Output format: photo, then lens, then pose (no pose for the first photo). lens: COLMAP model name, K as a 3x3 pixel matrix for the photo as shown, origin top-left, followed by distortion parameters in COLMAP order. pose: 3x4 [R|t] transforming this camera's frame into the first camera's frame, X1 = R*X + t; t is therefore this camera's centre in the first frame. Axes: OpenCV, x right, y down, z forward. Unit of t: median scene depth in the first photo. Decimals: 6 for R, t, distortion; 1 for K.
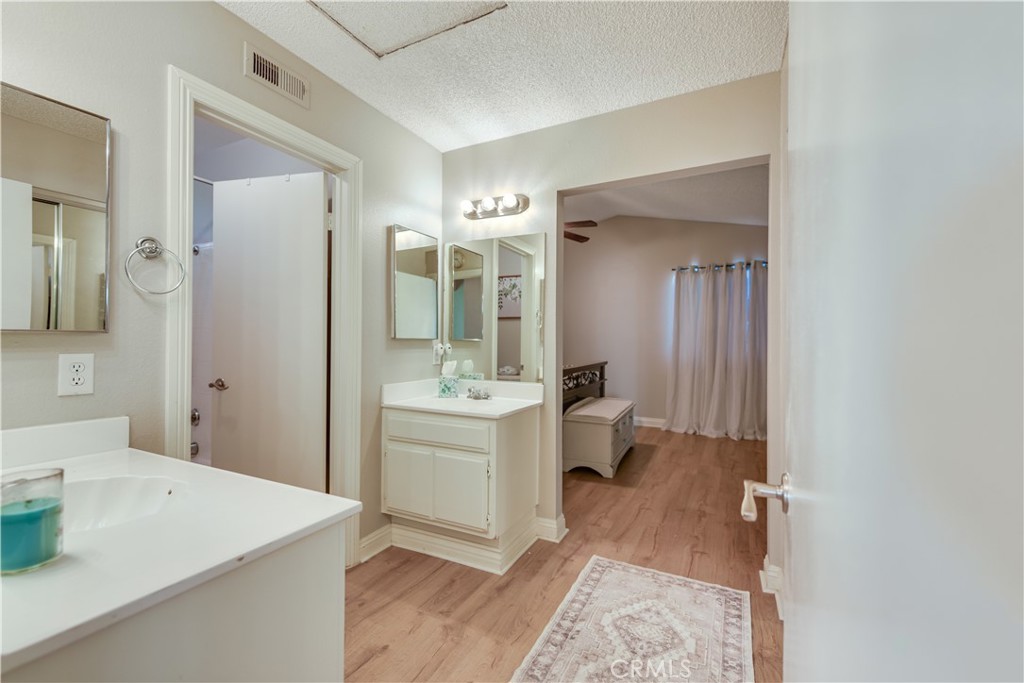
lens RADIAL K [[445.1, 0, 506.7], [0, 445.1, 340.9], [0, 0, 1]] dist [-0.003240, -0.000427]
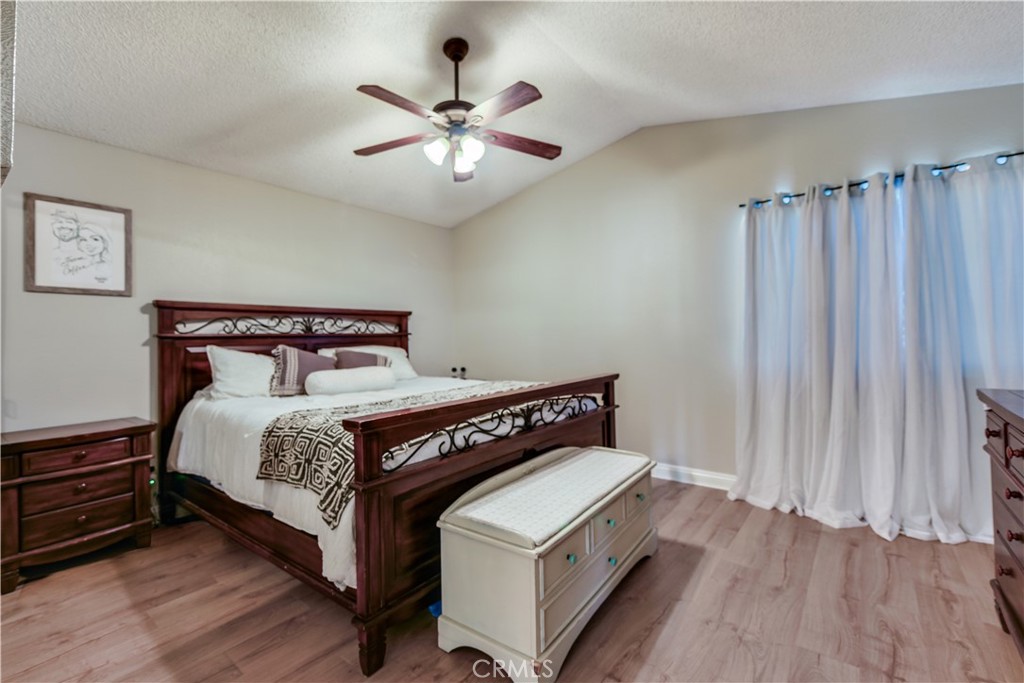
lens RADIAL K [[445.1, 0, 512.9], [0, 445.1, 331.8], [0, 0, 1]] dist [-0.003240, -0.000427]
pose [[0.981778, -0.028423, -0.187895, 0.207990], [0.025205, 0.999492, -0.019495, 0.000594], [0.188353, 0.014403, 0.981996, 0.433904]]
